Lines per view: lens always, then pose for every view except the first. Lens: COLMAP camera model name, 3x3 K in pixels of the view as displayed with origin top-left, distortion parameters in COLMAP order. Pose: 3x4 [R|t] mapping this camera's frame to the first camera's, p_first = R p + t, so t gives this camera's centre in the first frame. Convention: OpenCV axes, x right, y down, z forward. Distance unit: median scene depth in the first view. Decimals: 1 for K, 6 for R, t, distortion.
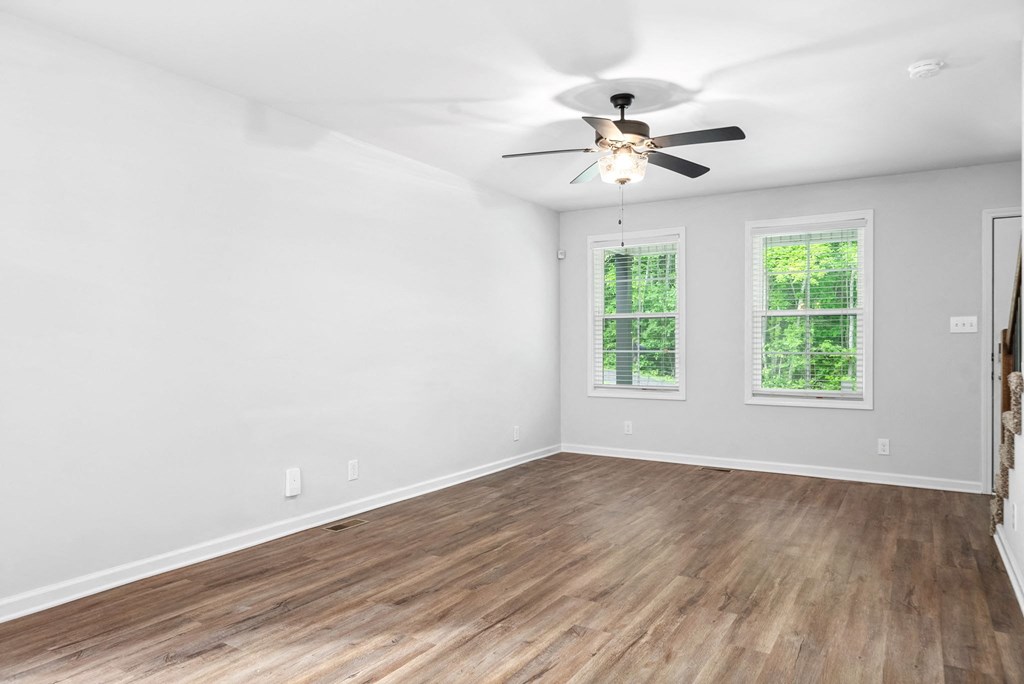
lens RADIAL K [[666.9, 0, 515.7], [0, 666.9, 344.4], [0, 0, 1]] dist [0.007666, -0.003544]
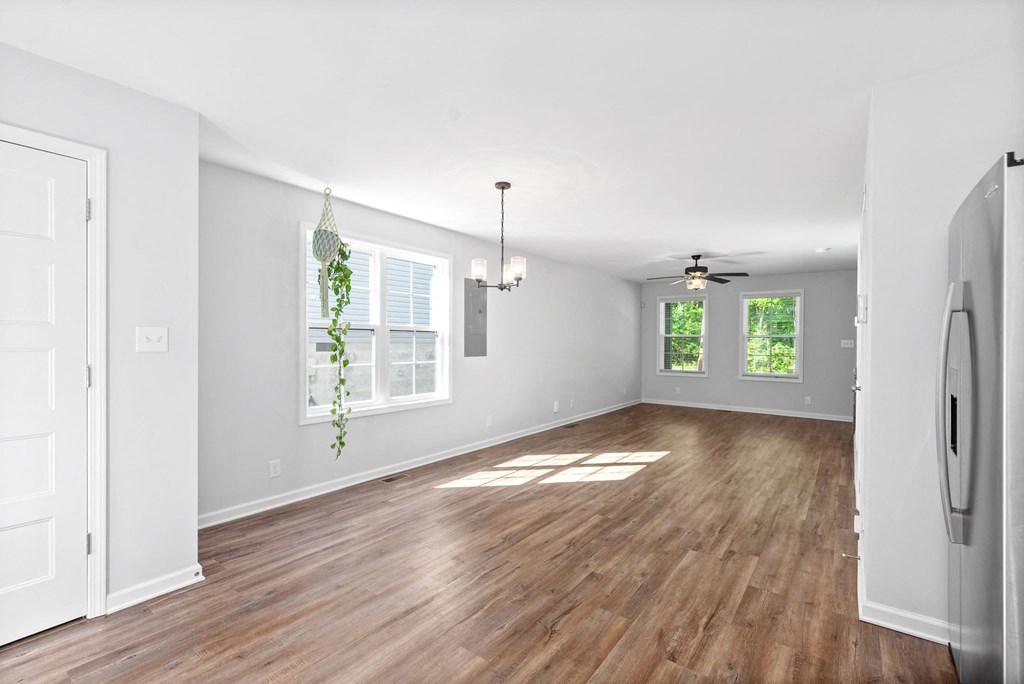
lens RADIAL K [[456.4, 0, 508.2], [0, 456.4, 341.2], [0, 0, 1]] dist [-0.003495, 0.000620]
pose [[0.994972, 0.007911, -0.099838, -0.368090], [-0.007813, 0.999969, 0.001373, -0.043305], [0.099846, -0.000586, 0.995003, -0.775845]]
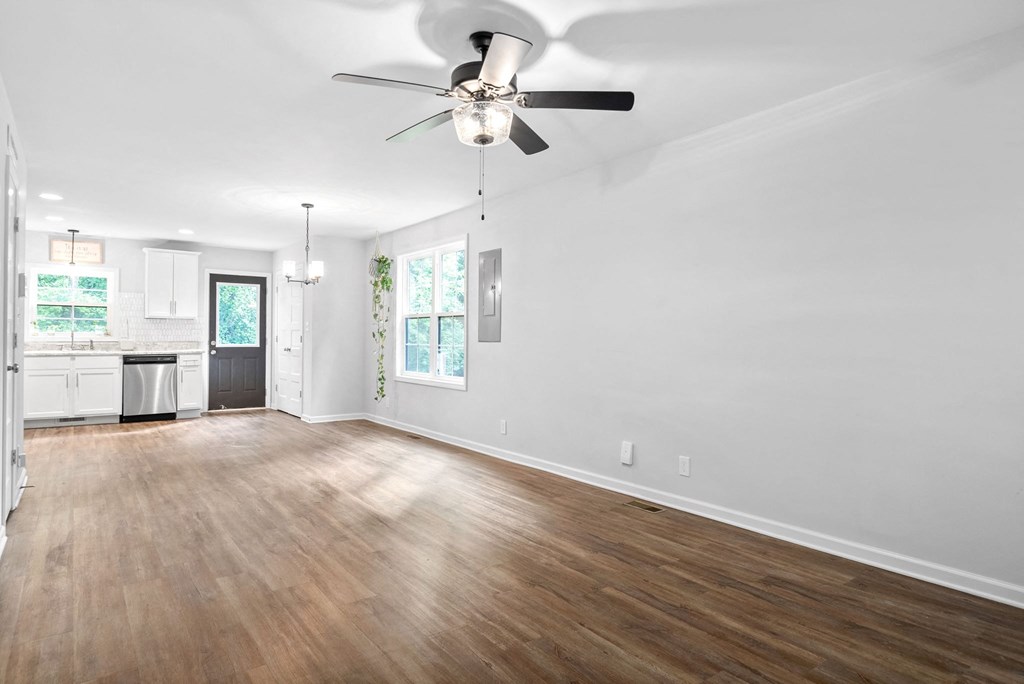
lens RADIAL K [[601.2, 0, 517.2], [0, 601.2, 338.0], [0, 0, 1]] dist [0.002172, 0.001031]
pose [[-0.382706, -0.004740, -0.923858, 0.807822], [-0.006827, 0.999974, -0.002302, -0.001674], [0.923845, 0.005426, -0.382729, 1.298286]]
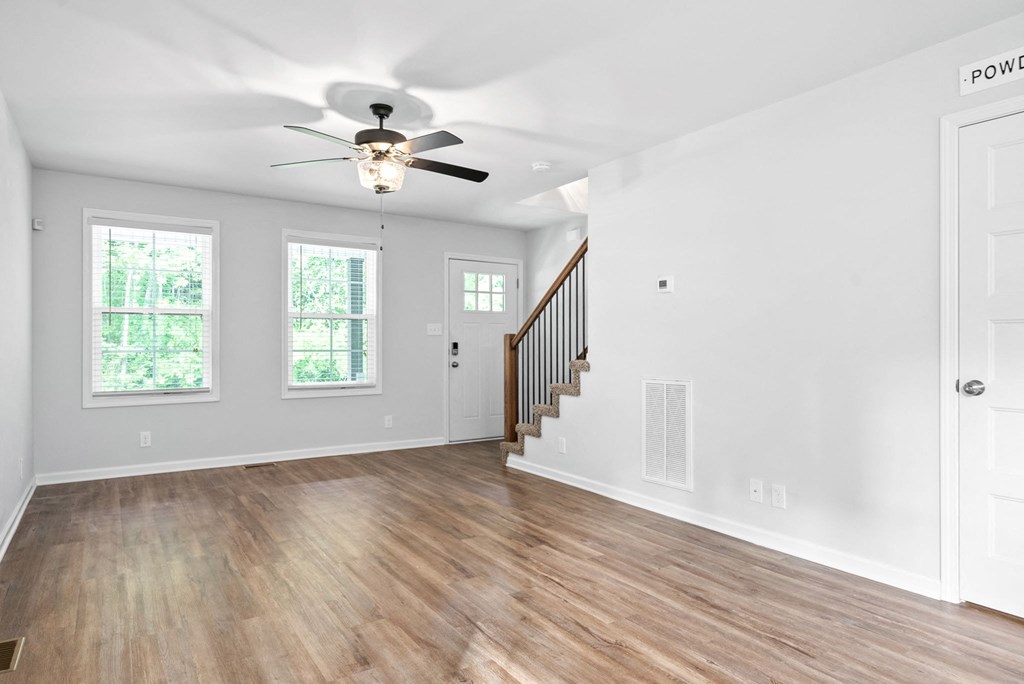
lens RADIAL K [[601.2, 0, 518.6], [0, 601.2, 343.2], [0, 0, 1]] dist [0.002172, 0.001031]
pose [[0.417737, -0.002072, 0.908565, -0.594942], [-0.001348, 0.999995, 0.002900, -0.005253], [-0.908567, -0.002436, 0.417732, 0.404815]]
